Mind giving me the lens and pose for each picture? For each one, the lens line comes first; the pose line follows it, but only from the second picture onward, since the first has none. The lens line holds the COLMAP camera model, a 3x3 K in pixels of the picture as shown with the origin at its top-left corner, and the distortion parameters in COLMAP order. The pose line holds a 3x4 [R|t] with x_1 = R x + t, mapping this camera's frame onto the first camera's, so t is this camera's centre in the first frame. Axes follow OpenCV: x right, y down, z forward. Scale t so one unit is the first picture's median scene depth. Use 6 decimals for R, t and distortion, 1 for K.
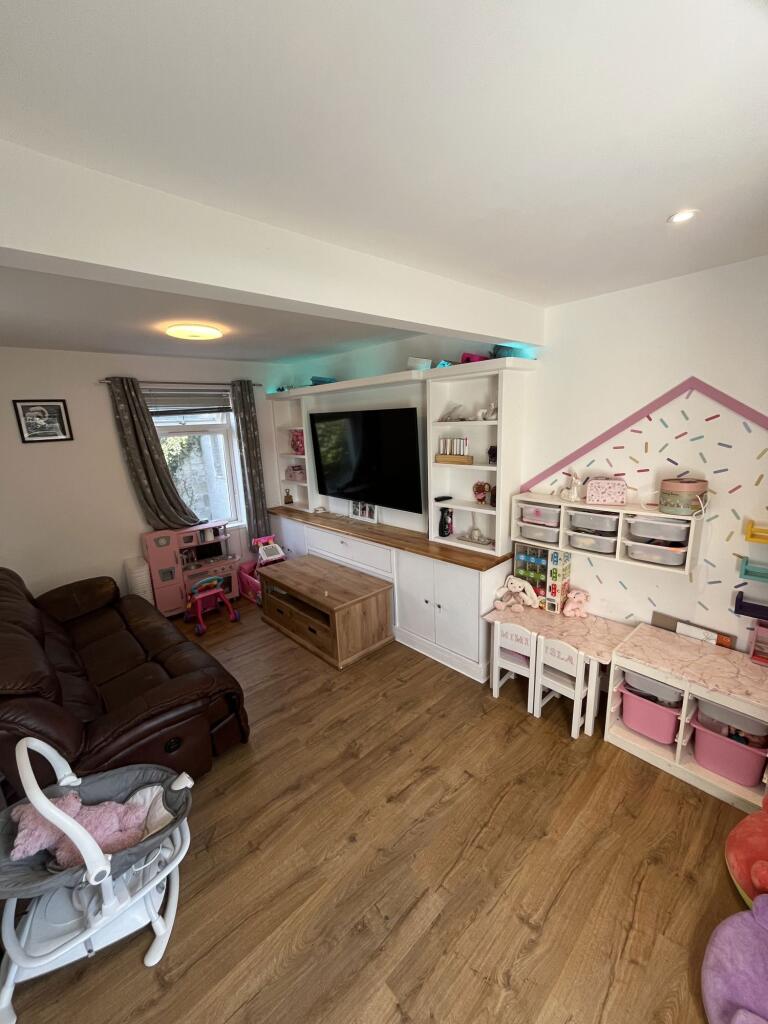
lens RADIAL K [[415.2, 0, 384.0], [0, 415.2, 512.0], [0, 0, 1]] dist [0.000686, 0.000001]
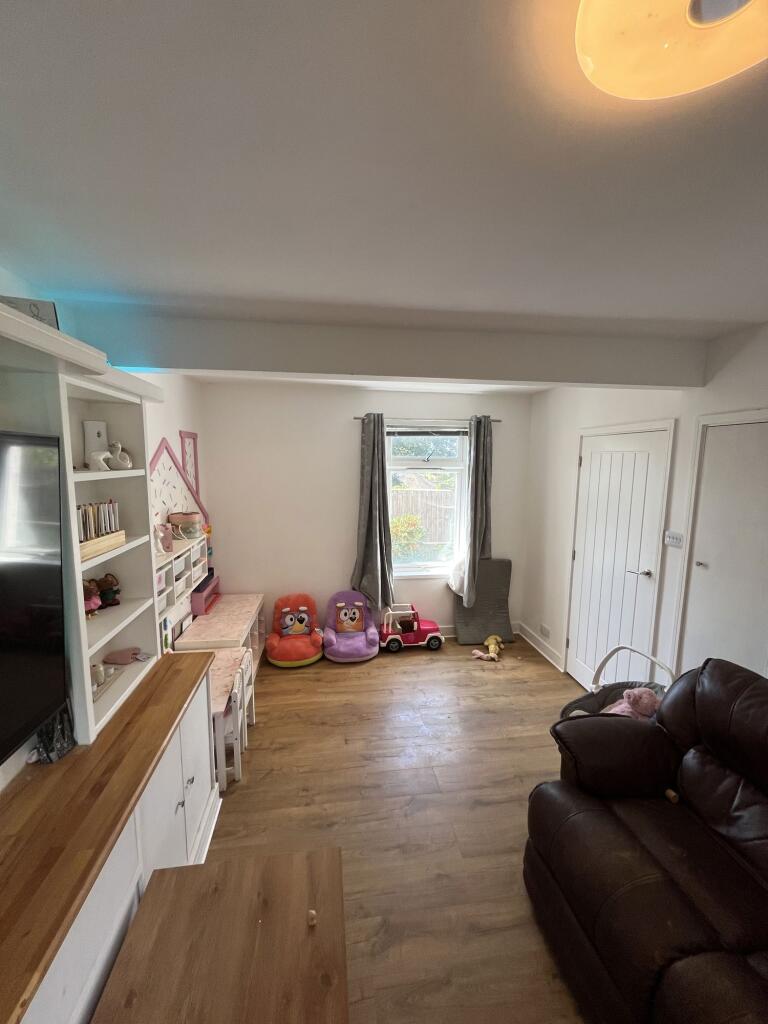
lens RADIAL K [[415.2, 0, 384.0], [0, 415.2, 512.0], [0, 0, 1]] dist [0.000686, 0.000001]
pose [[-0.814246, -0.041901, 0.579006, -0.580122], [0.149926, 0.948377, 0.279469, -0.356378], [-0.560826, 0.314365, -0.765930, 1.662402]]
